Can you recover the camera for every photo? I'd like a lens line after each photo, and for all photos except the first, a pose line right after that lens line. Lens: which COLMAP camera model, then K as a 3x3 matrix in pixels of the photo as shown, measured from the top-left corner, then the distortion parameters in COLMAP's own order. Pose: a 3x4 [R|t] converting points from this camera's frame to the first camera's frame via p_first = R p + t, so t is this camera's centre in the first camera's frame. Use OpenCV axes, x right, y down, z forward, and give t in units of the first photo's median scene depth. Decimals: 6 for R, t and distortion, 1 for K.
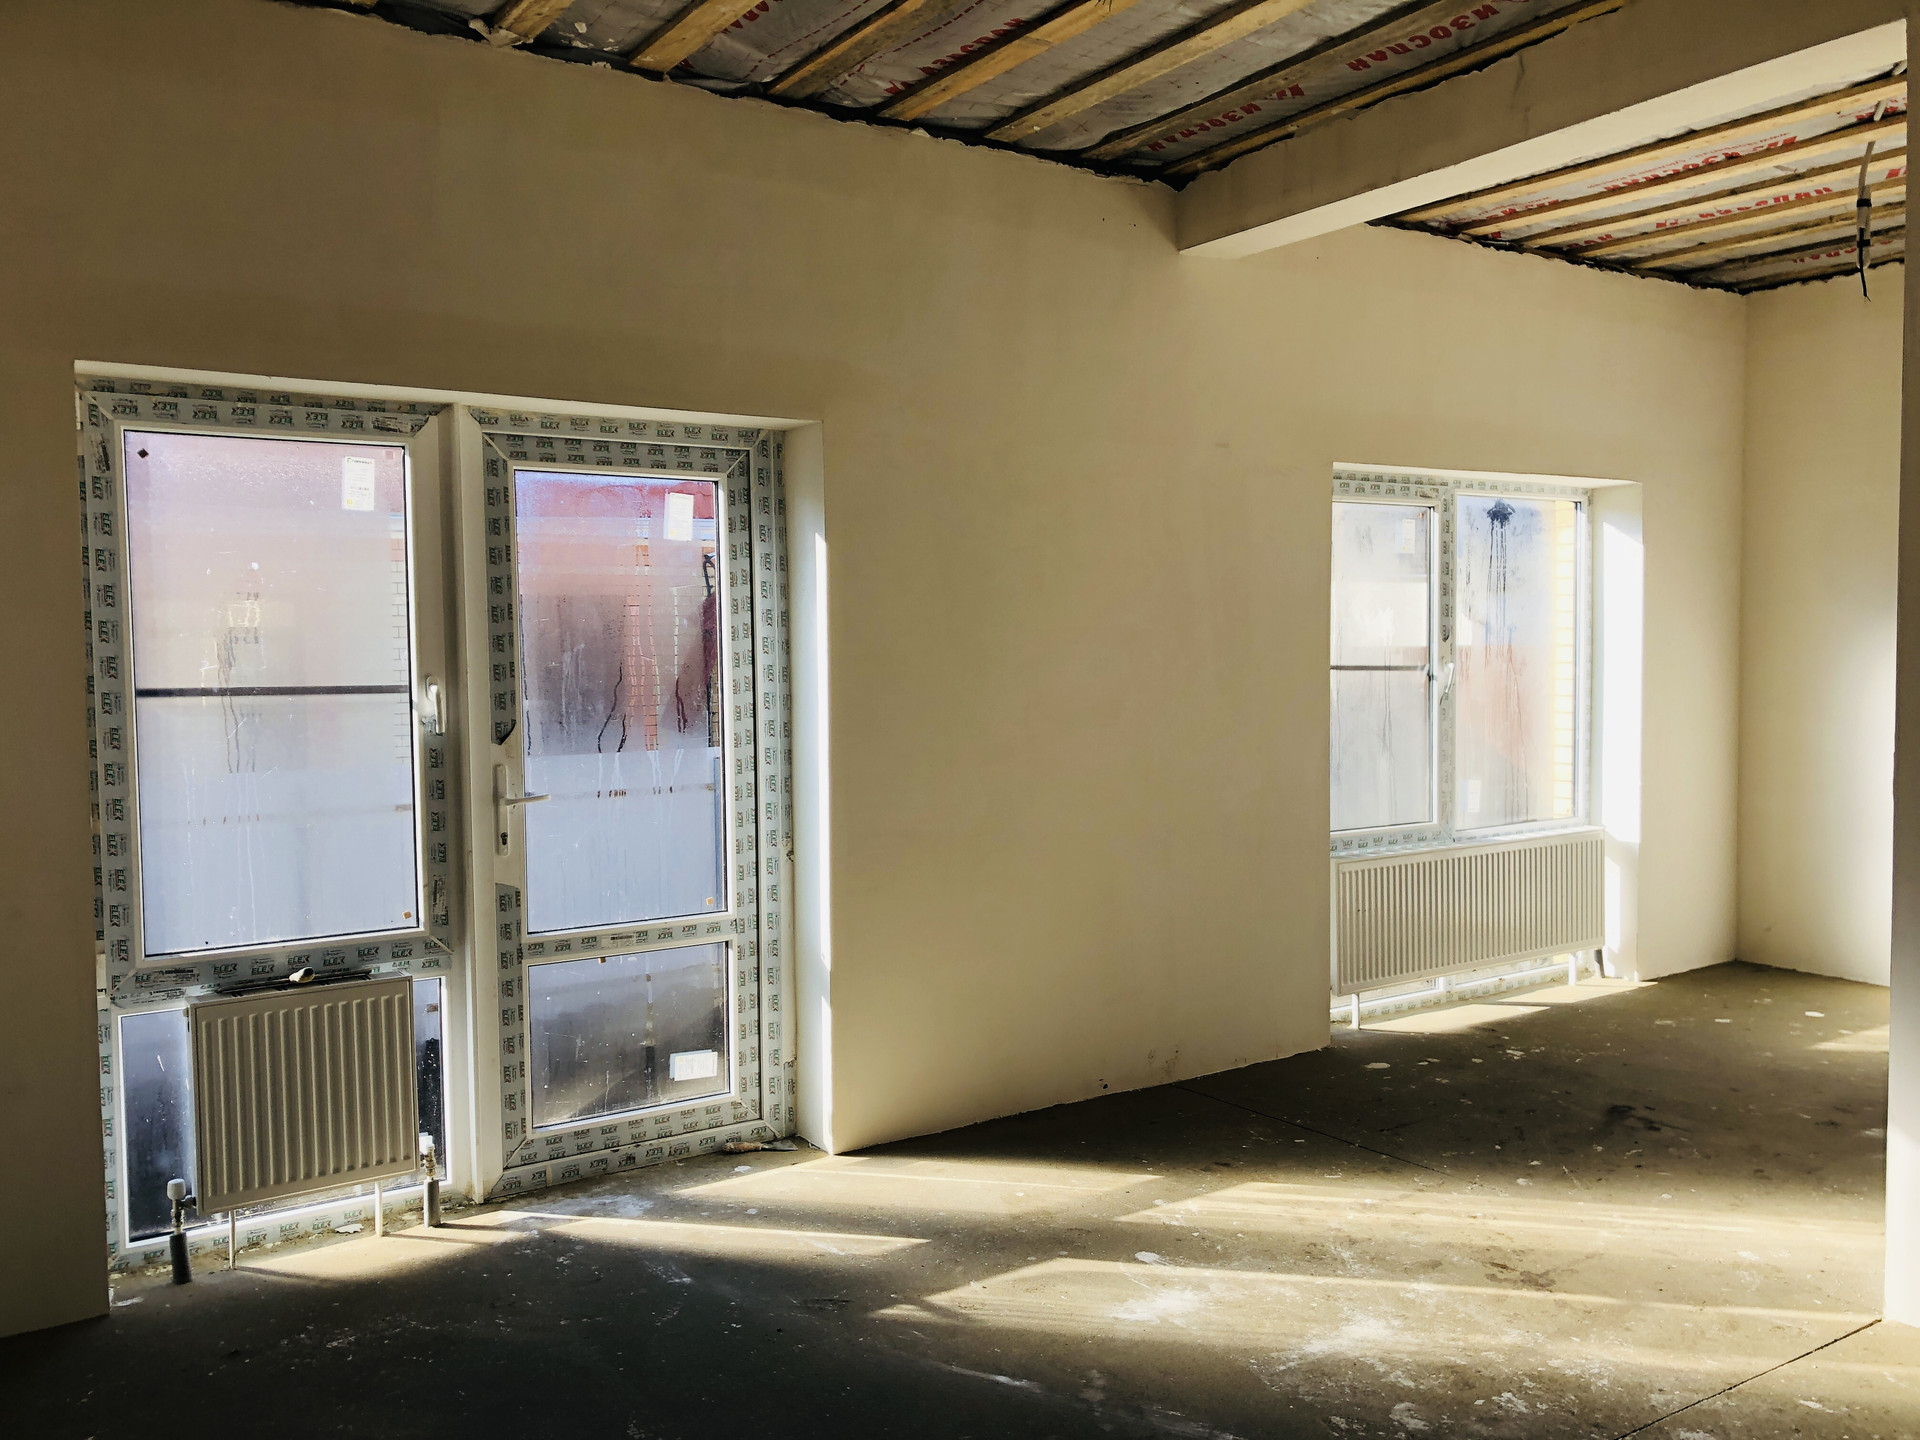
lens RADIAL K [[1580.6, 0, 960.0], [0, 1580.6, 720.0], [0, 0, 1]] dist [0.031983, -0.010949]
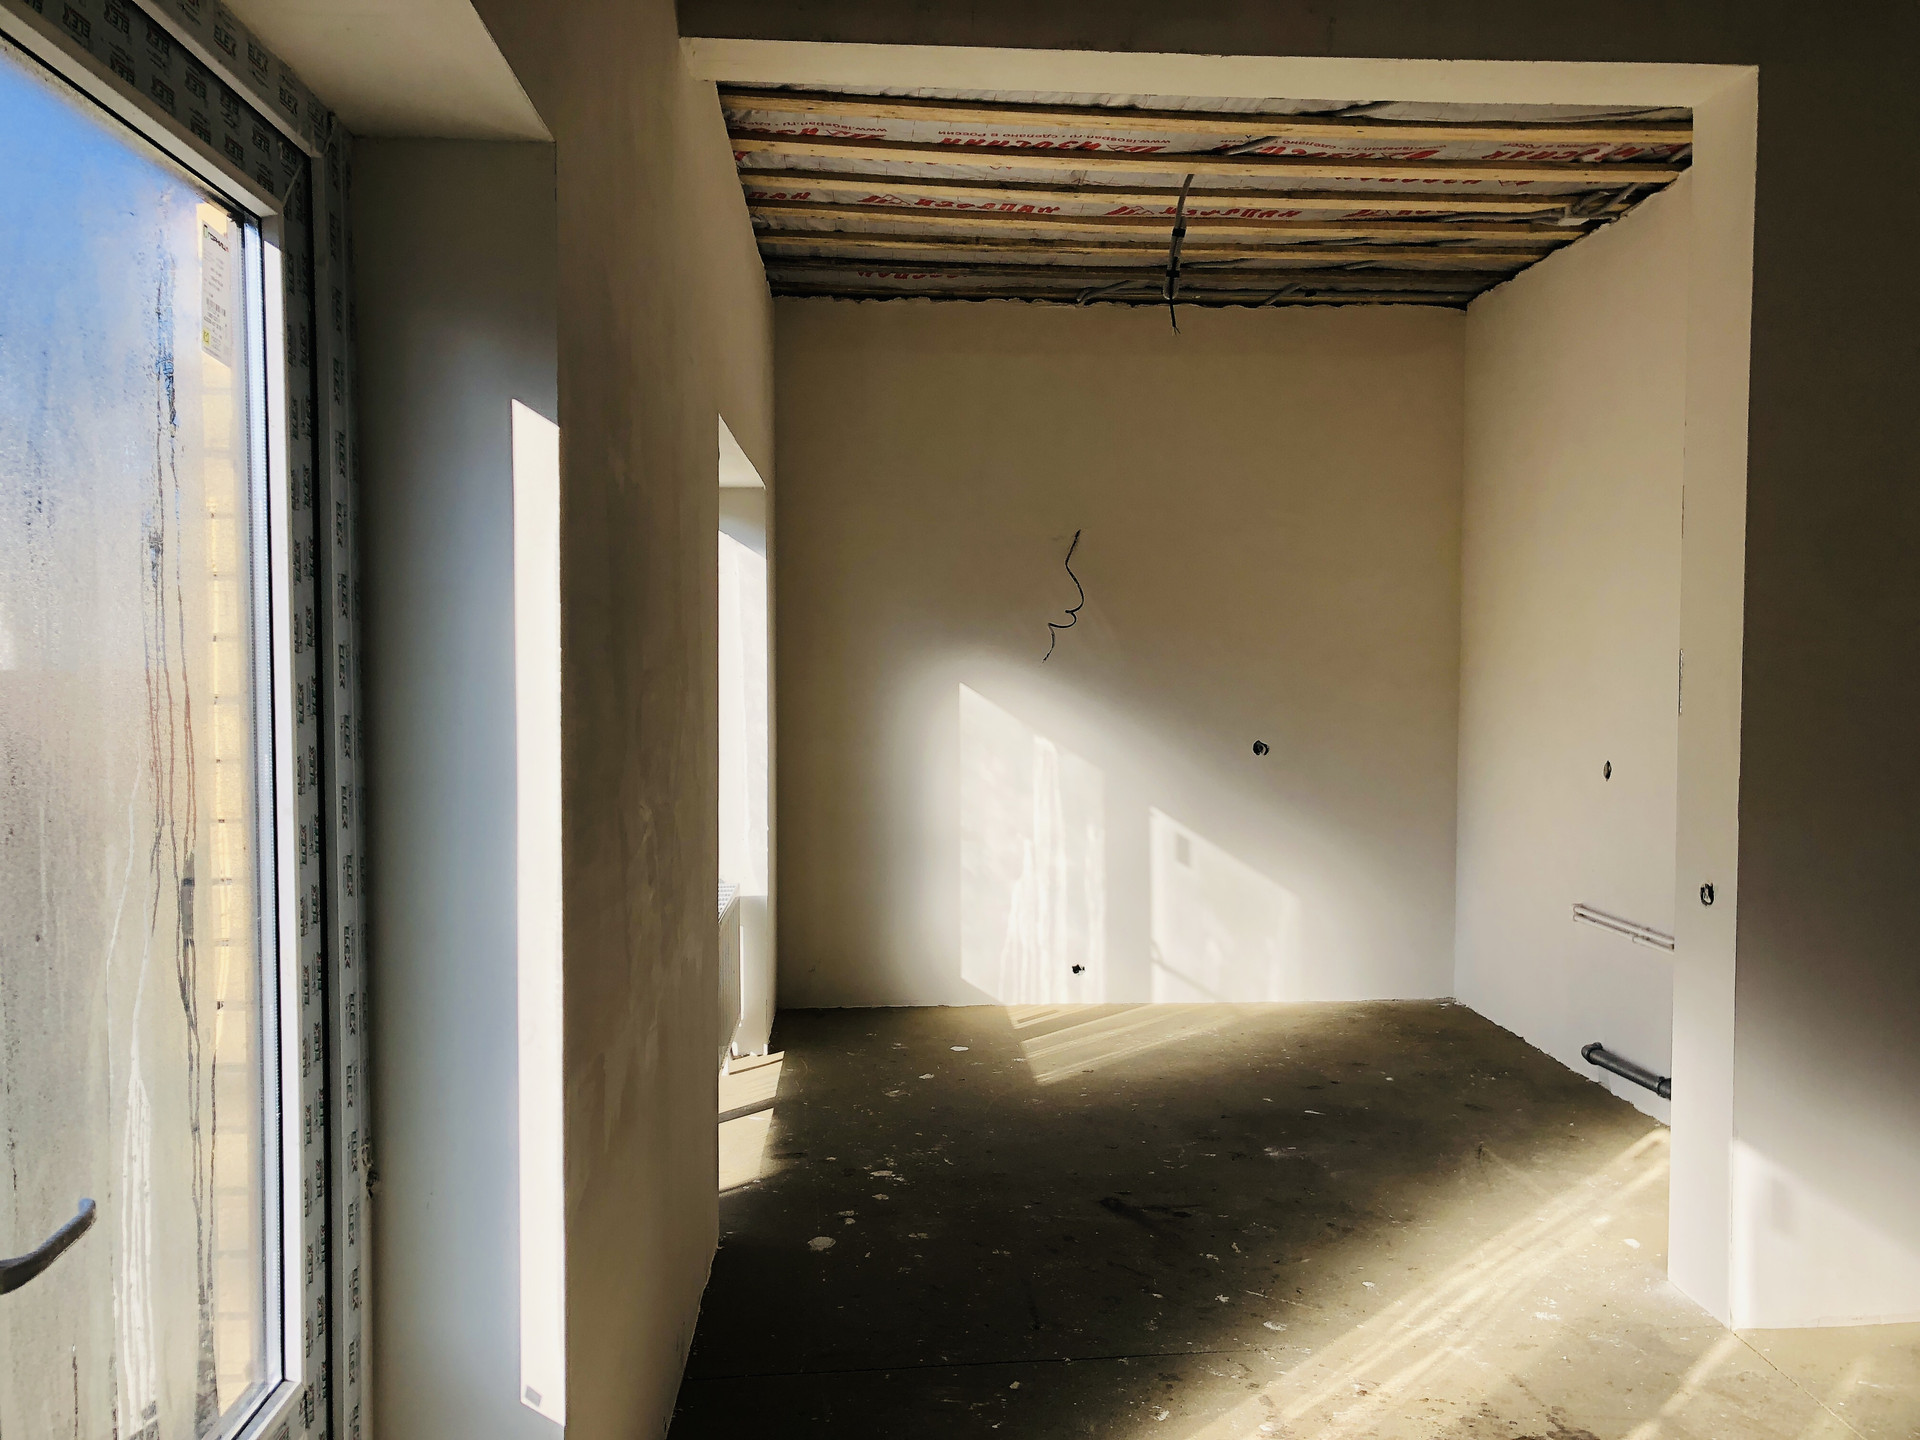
lens RADIAL K [[1580.6, 0, 960.0], [0, 1580.6, 720.0], [0, 0, 1]] dist [0.031983, -0.010949]
pose [[0.482442, -0.024259, 0.875592, -0.430609], [0.038200, 0.999248, 0.006638, -0.033459], [-0.875094, 0.030245, 0.483006, 0.730838]]
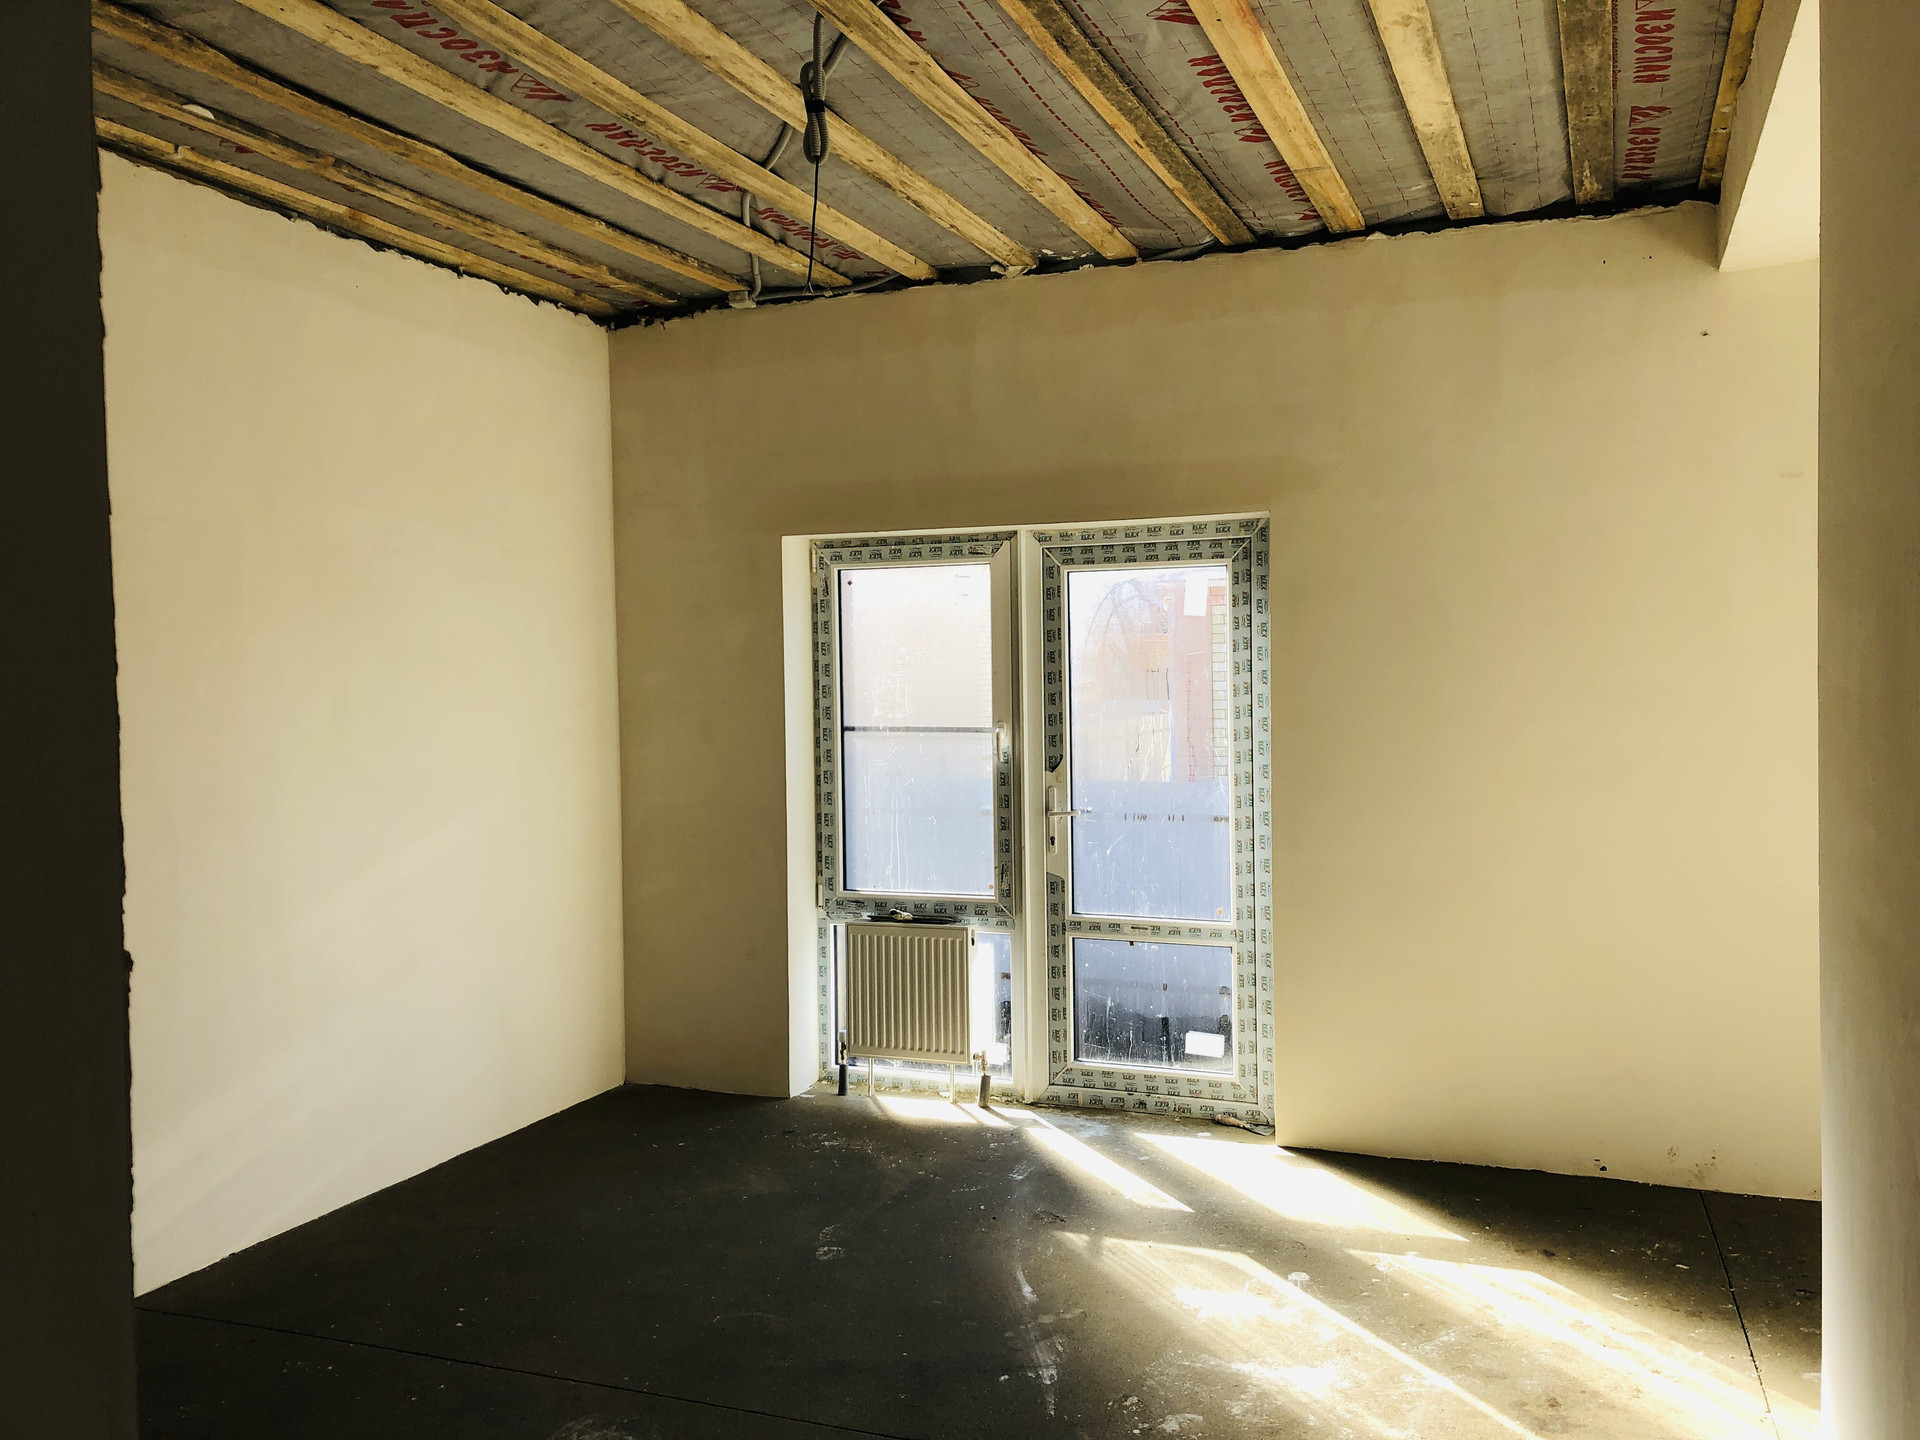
lens RADIAL K [[1527.8, 0, 963.4], [0, 1527.8, 704.1], [0, 0, 1]] dist [0.133813, -0.219977]
pose [[0.576388, 0.015203, -0.817035, 0.750931], [-0.033187, 0.999438, -0.004815, -0.034648], [0.816502, 0.029890, 0.576568, 0.170013]]
